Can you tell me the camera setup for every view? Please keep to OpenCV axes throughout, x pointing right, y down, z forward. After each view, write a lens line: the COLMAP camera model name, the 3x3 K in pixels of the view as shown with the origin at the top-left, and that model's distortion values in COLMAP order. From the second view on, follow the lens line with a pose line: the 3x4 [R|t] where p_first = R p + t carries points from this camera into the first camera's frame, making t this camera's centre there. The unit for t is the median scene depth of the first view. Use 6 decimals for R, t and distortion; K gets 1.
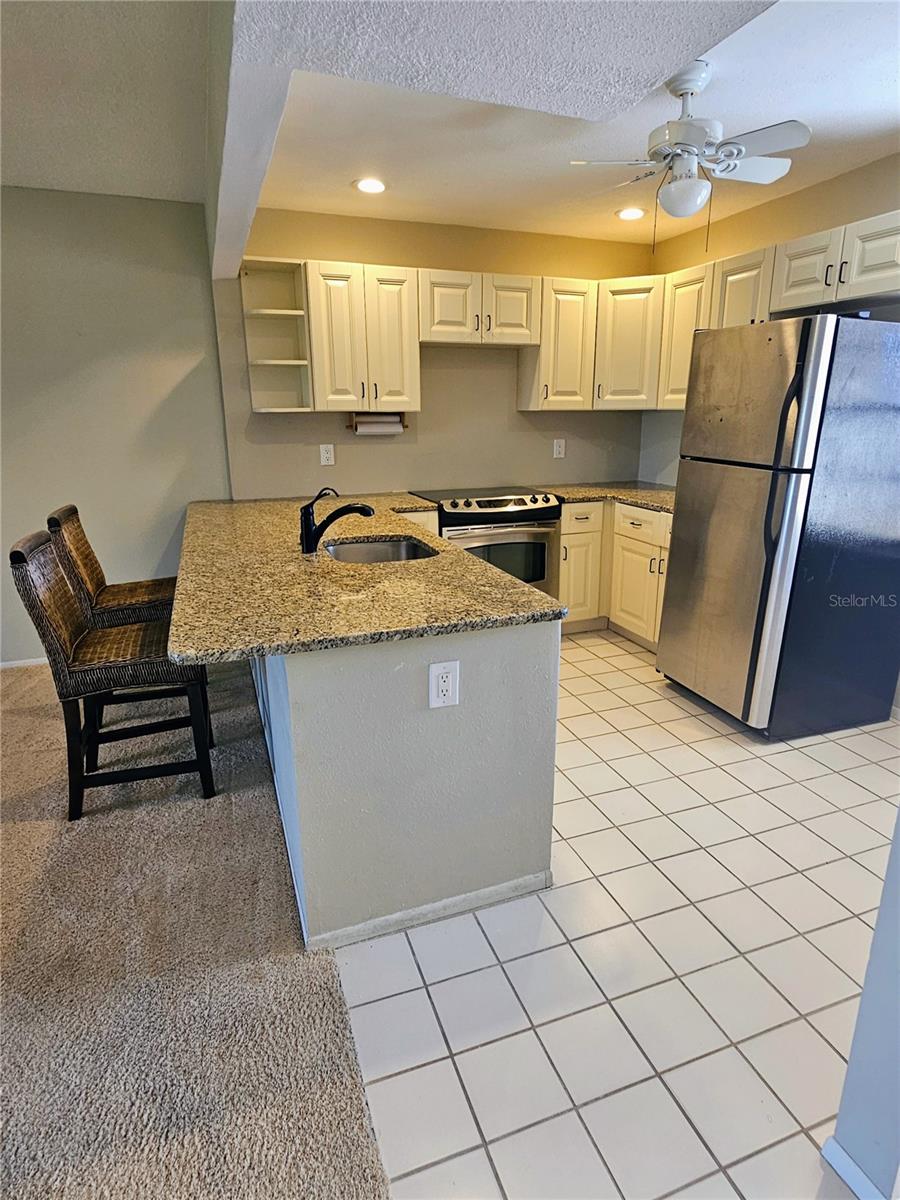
lens RADIAL K [[672.4, 0, 470.0], [0, 672.4, 602.2], [0, 0, 1]] dist [-0.000621, -0.000538]
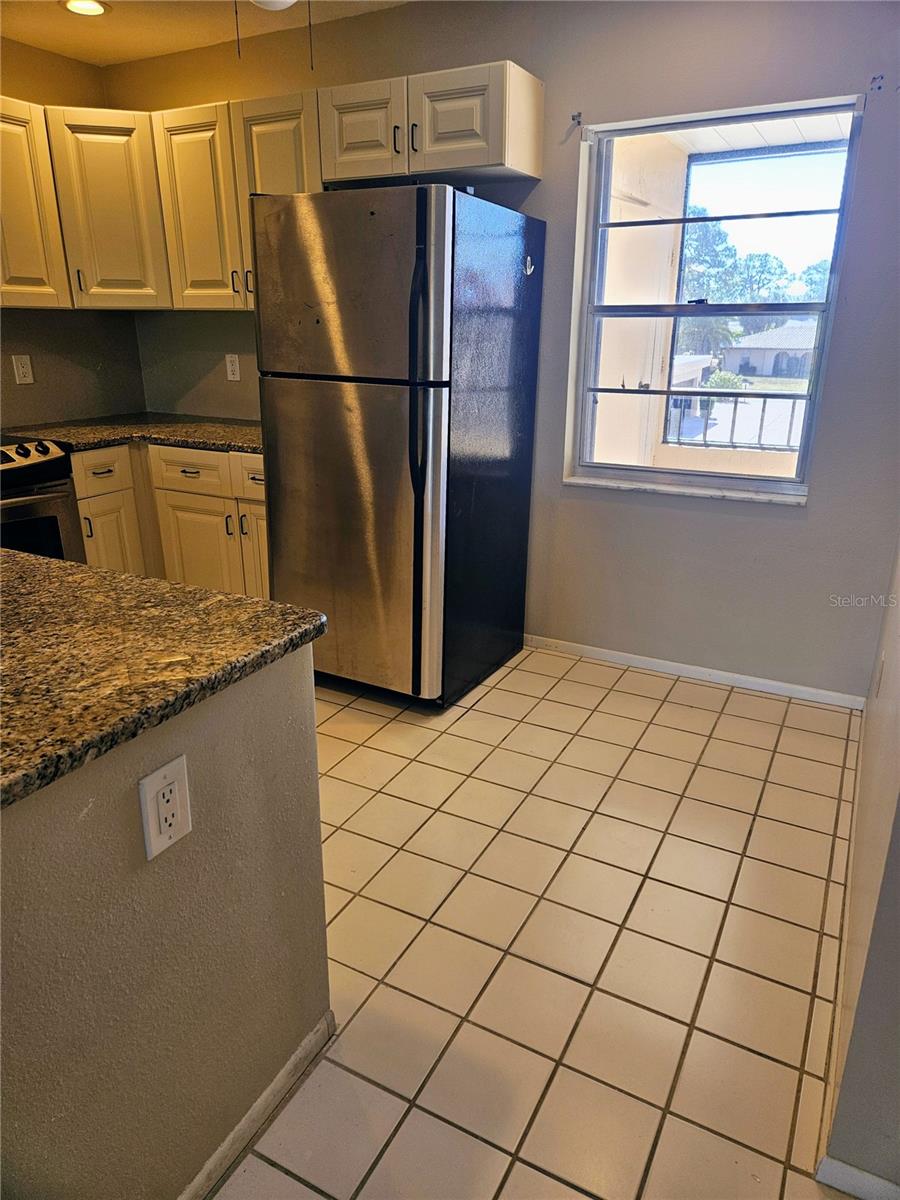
lens RADIAL K [[794.6, 0, 452.5], [0, 794.6, 590.5], [0, 0, 1]] dist [0.085258, -0.077743]
pose [[0.751849, -0.207117, 0.625960, -0.109116], [0.180383, 0.977774, 0.106864, -0.034111], [-0.634180, 0.032567, 0.772499, 0.166963]]
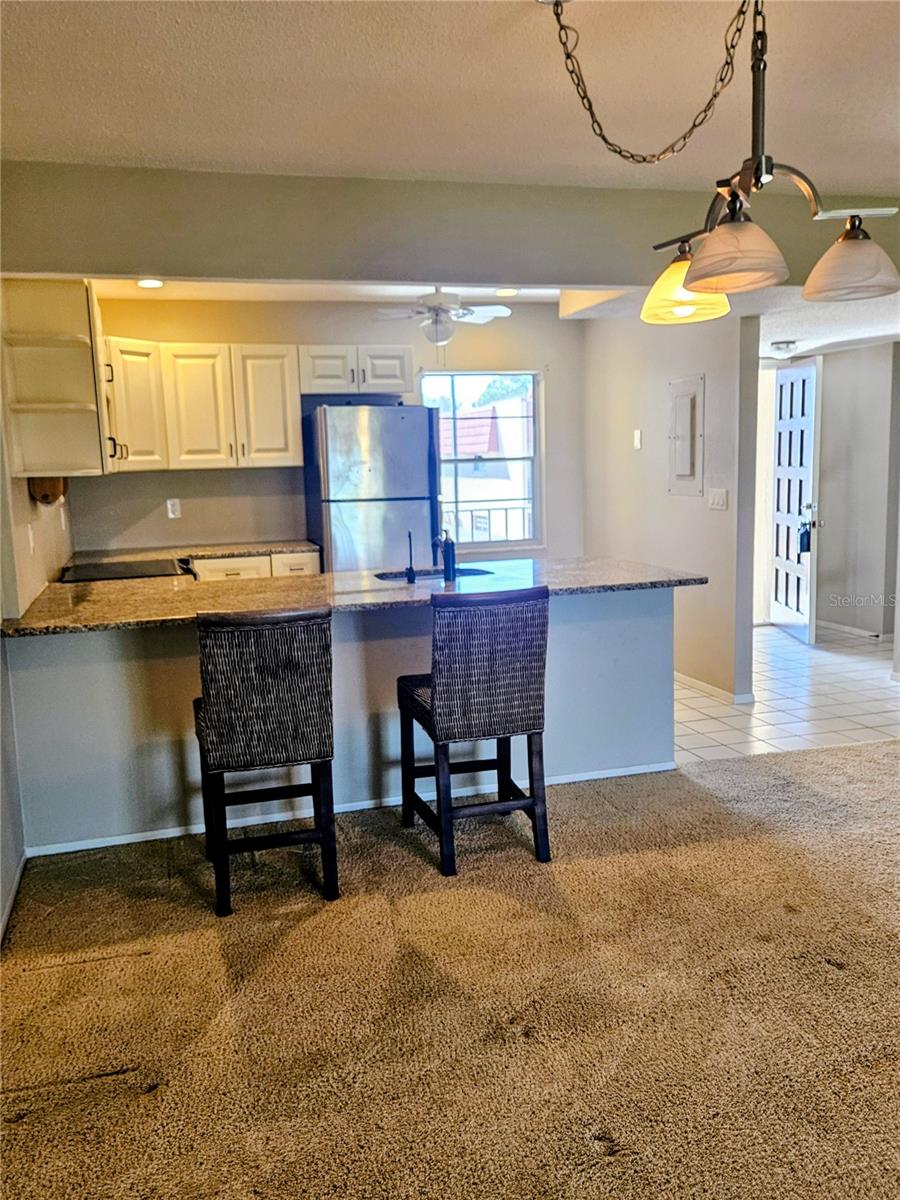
lens RADIAL K [[978.0, 0, 450.0], [0, 978.0, 600.0], [0, 0, 1]] dist [0.000509, 0.000426]
pose [[0.060310, -0.145408, 0.987532, -1.267112], [0.304267, 0.944928, 0.120553, -0.163446], [-0.950676, 0.293203, 0.101231, 0.553822]]
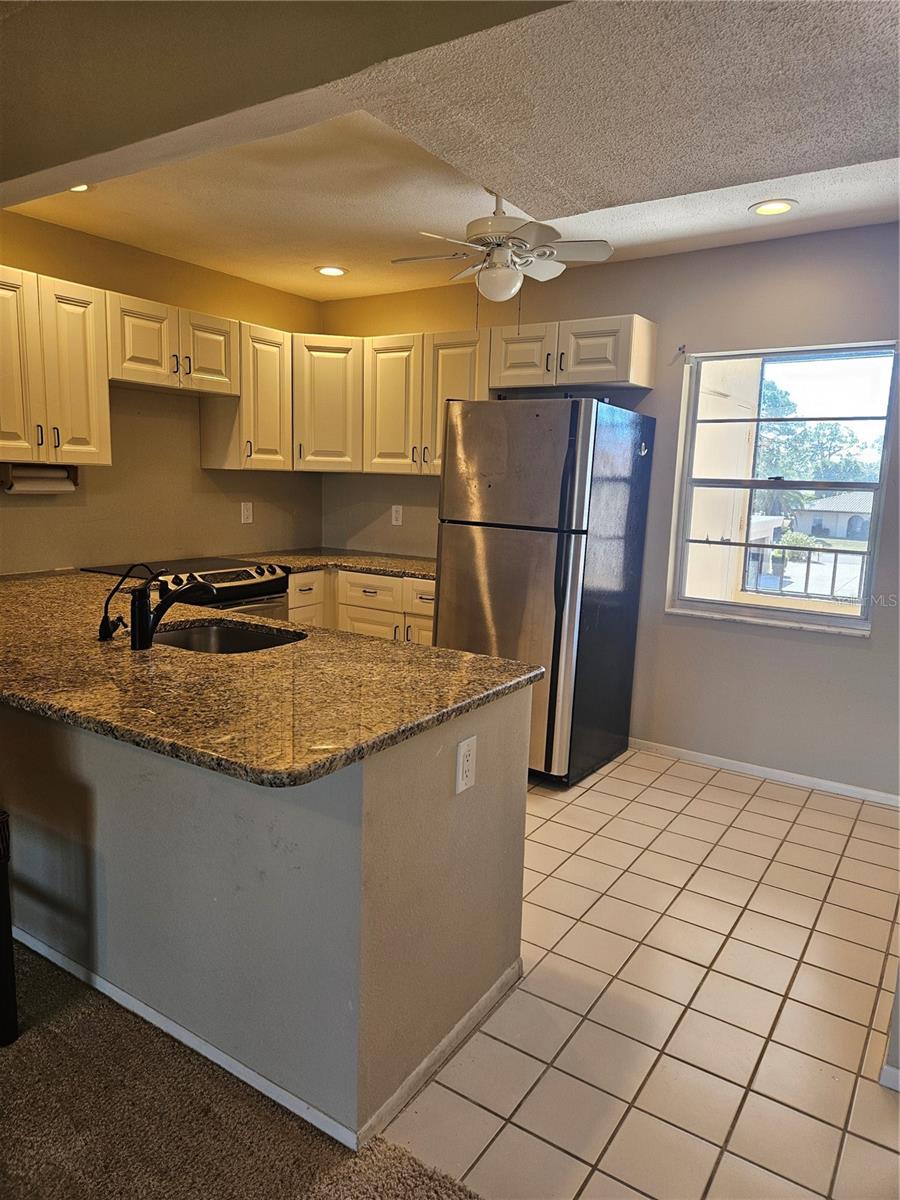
lens RADIAL K [[794.3, 0, 442.1], [0, 794.3, 592.8], [0, 0, 1]] dist [0.087677, -0.080638]
pose [[0.813669, -0.060522, 0.578170, -0.319415], [0.131884, 0.987851, -0.082196, -0.011225], [-0.566171, 0.143131, 0.811766, 0.046774]]
